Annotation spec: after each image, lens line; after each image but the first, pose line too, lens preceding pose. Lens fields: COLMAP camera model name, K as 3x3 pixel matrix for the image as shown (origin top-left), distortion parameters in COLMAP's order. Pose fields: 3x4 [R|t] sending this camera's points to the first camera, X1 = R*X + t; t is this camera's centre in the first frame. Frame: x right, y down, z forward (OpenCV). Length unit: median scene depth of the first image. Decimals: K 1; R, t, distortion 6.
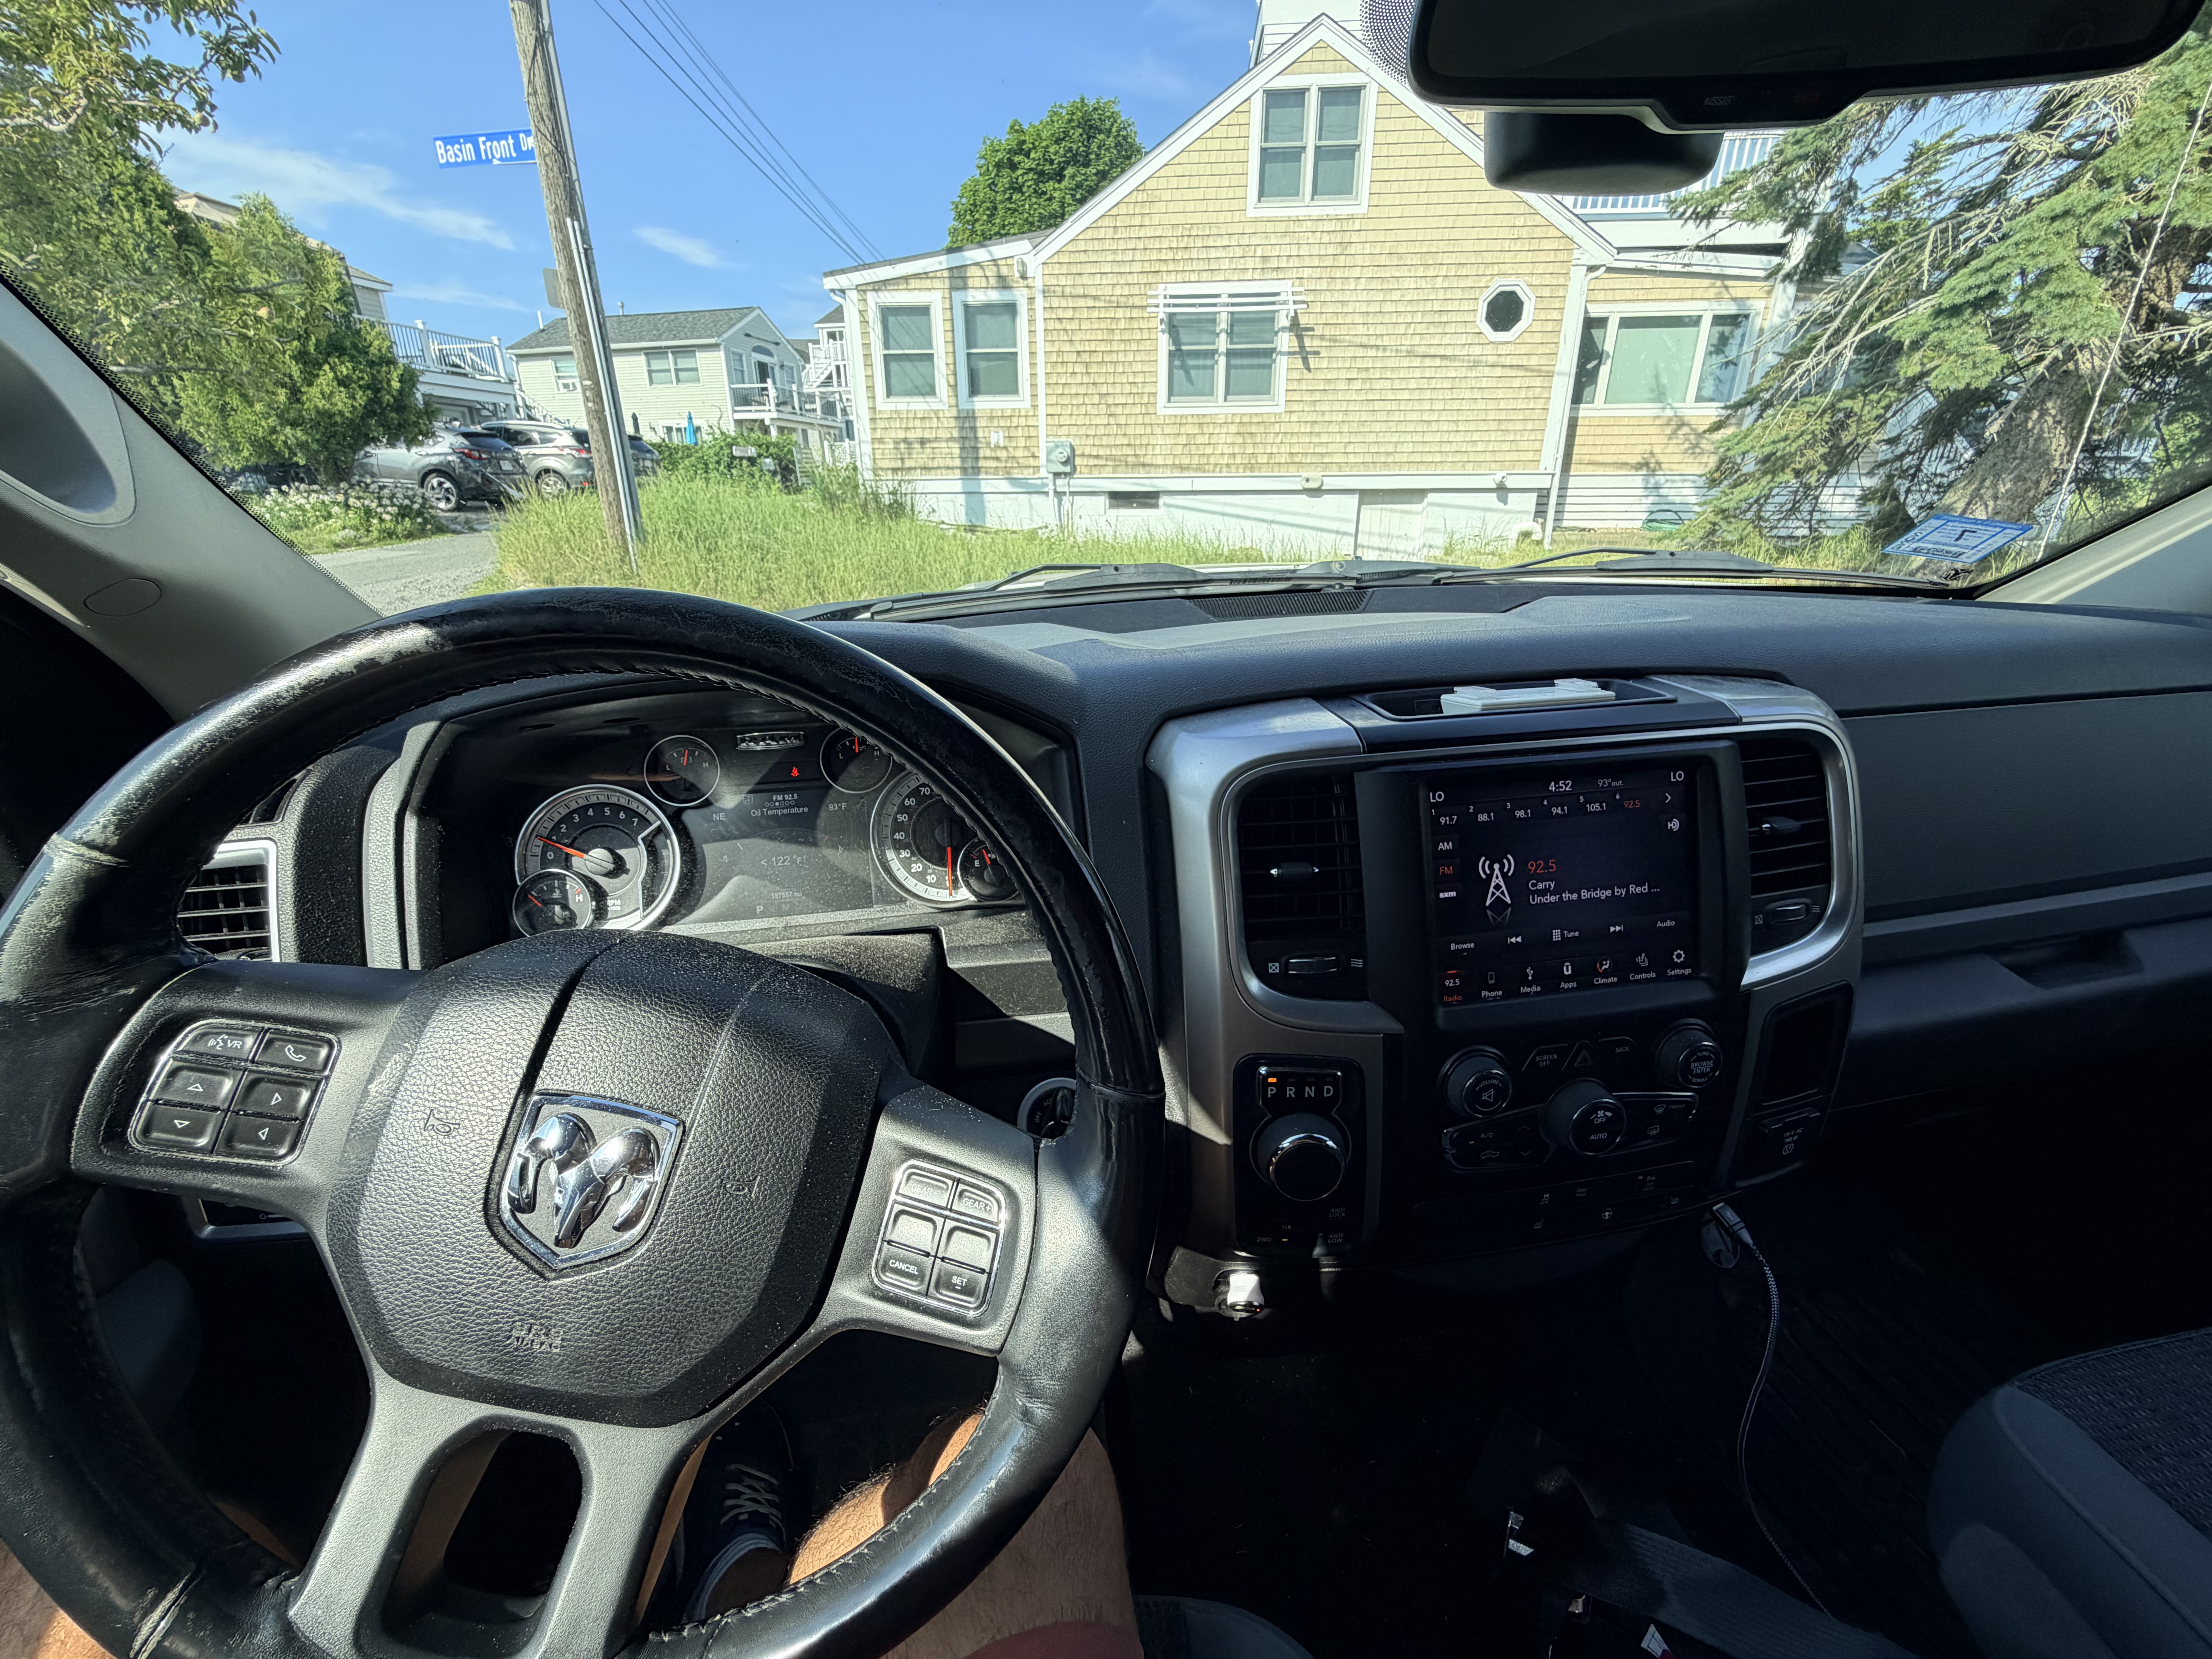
lens RADIAL K [[887.2, 0, 1095.0], [0, 887.2, 839.7], [0, 0, 1]] dist [-0.002566, 0.000888]
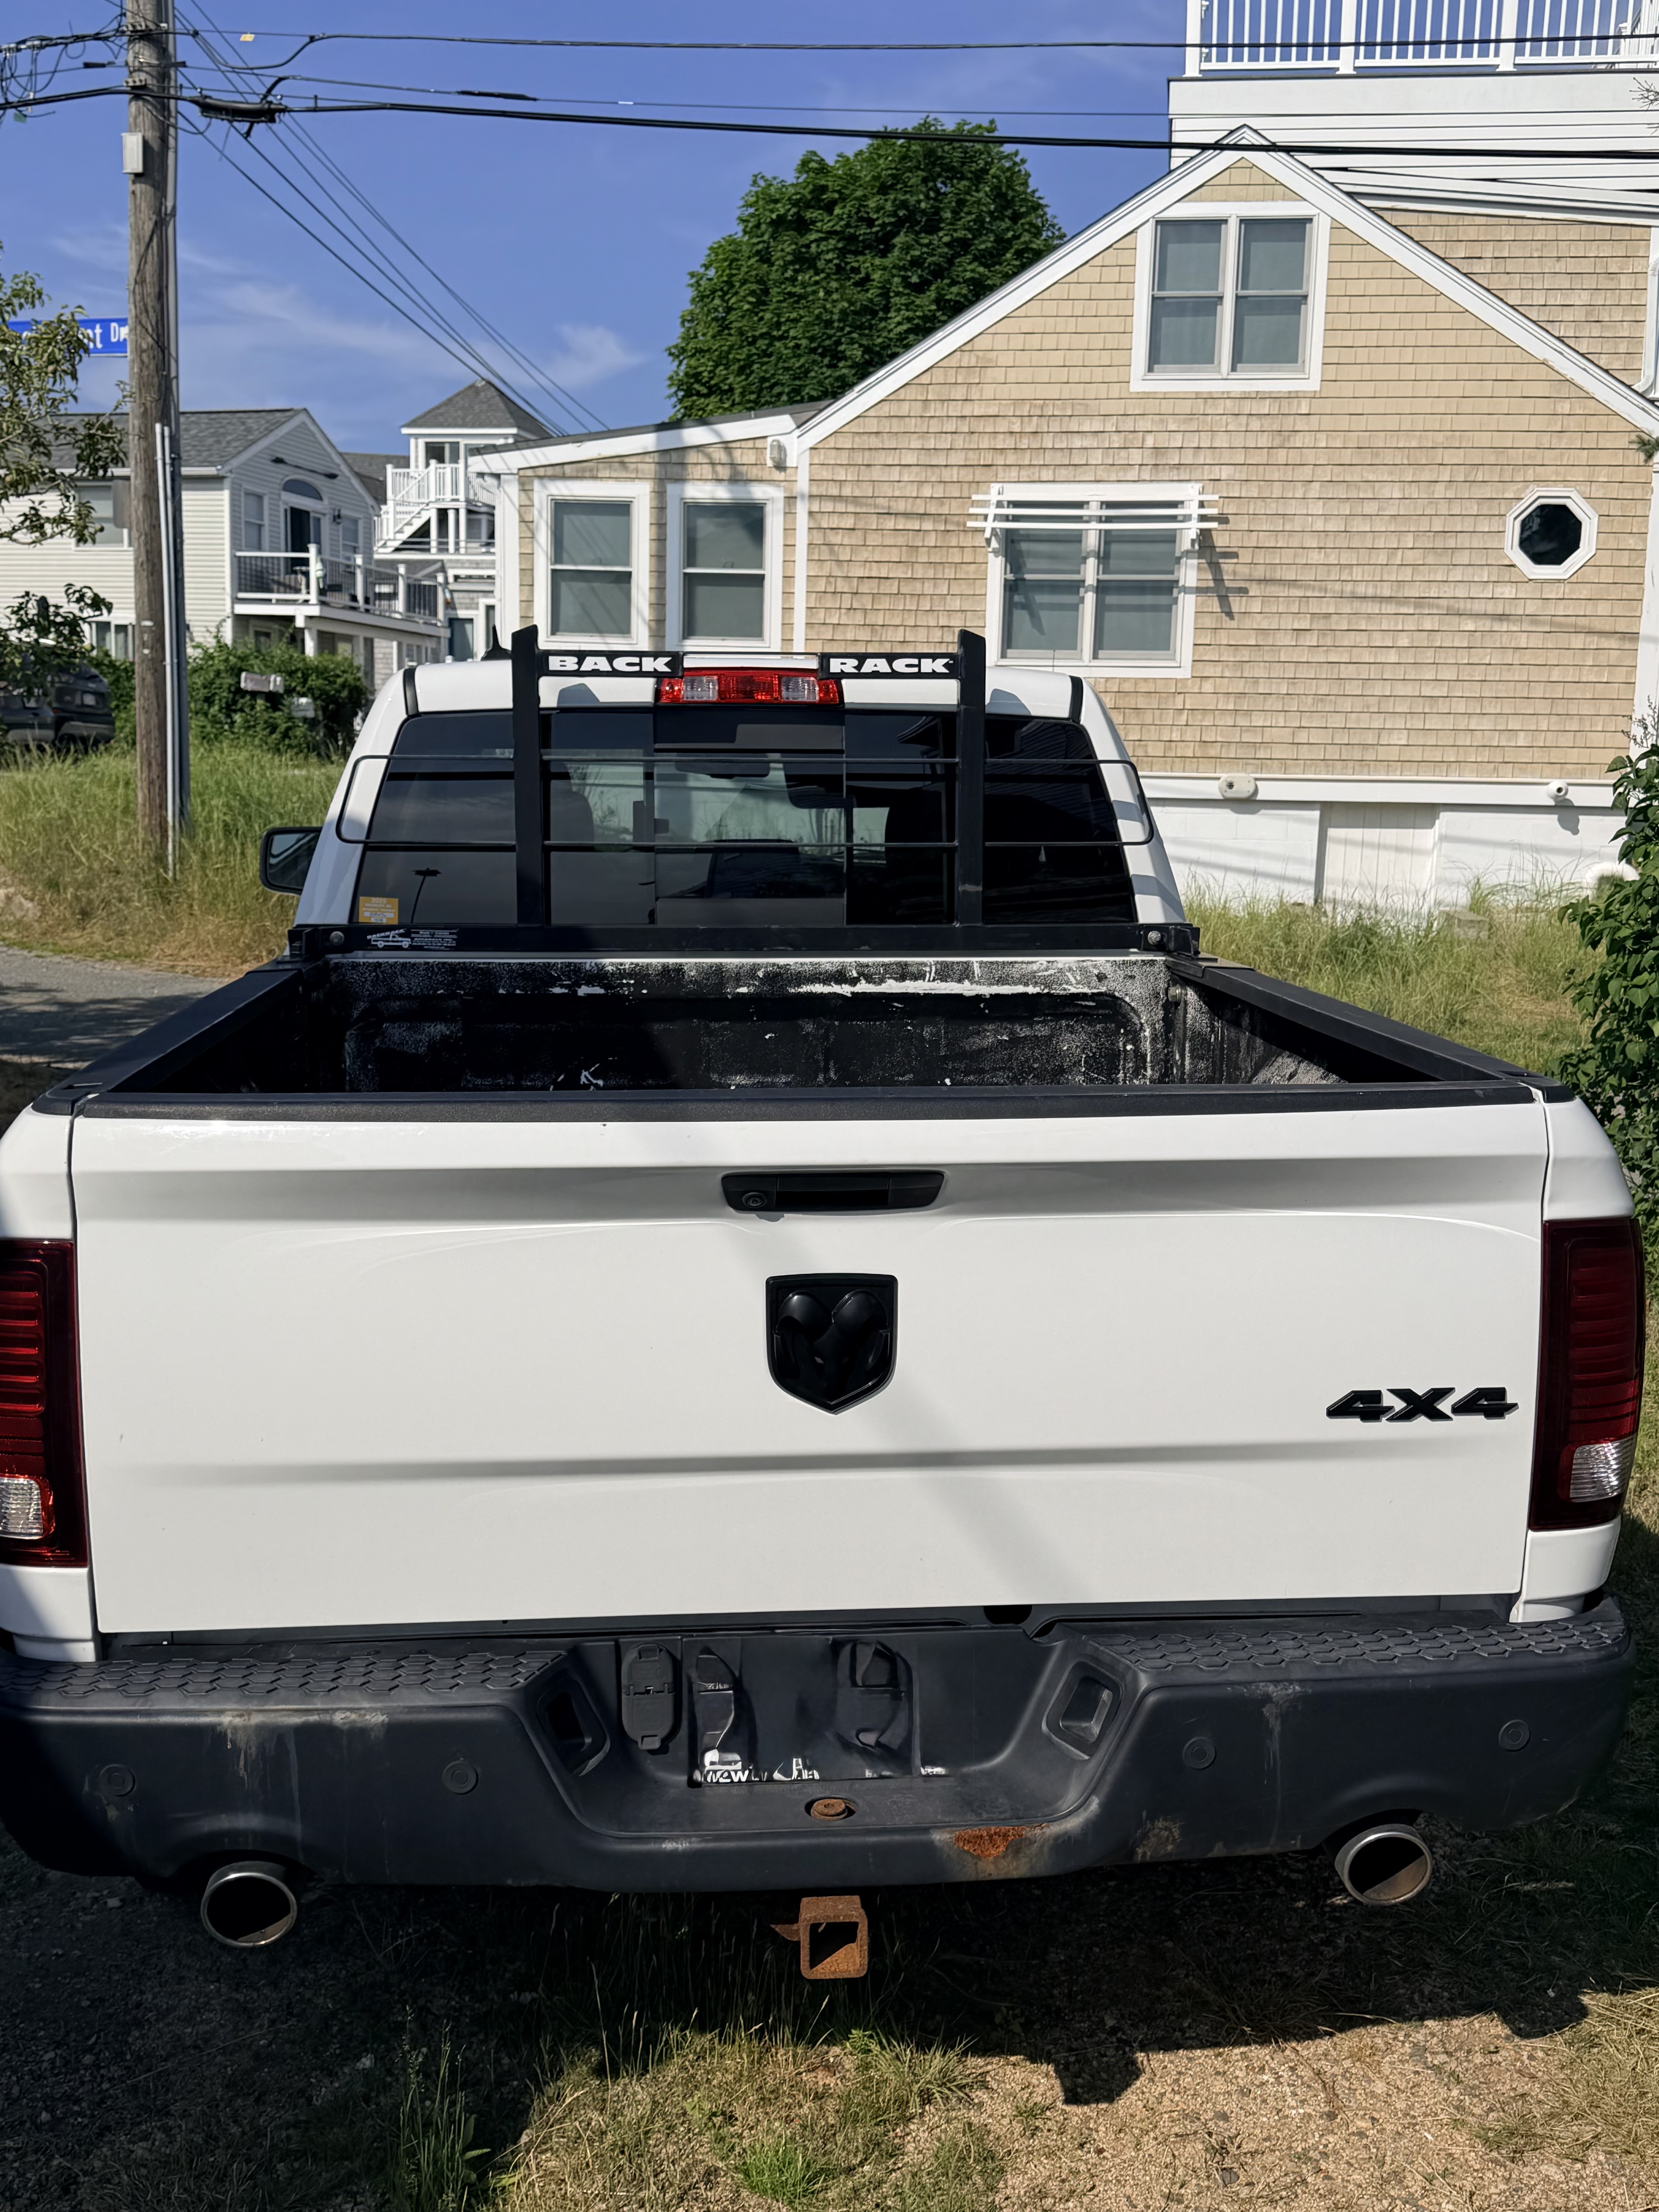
lens RADIAL K [[2318.4, 0, 826.9], [0, 2318.4, 1109.6], [0, 0, 1]] dist [0.108140, 0.000000]
pose [[0.996091, 0.046563, -0.075065, 0.100701], [-0.062293, 0.972782, -0.223193, 0.186792], [0.062630, 0.226997, 0.971880, -0.524617]]
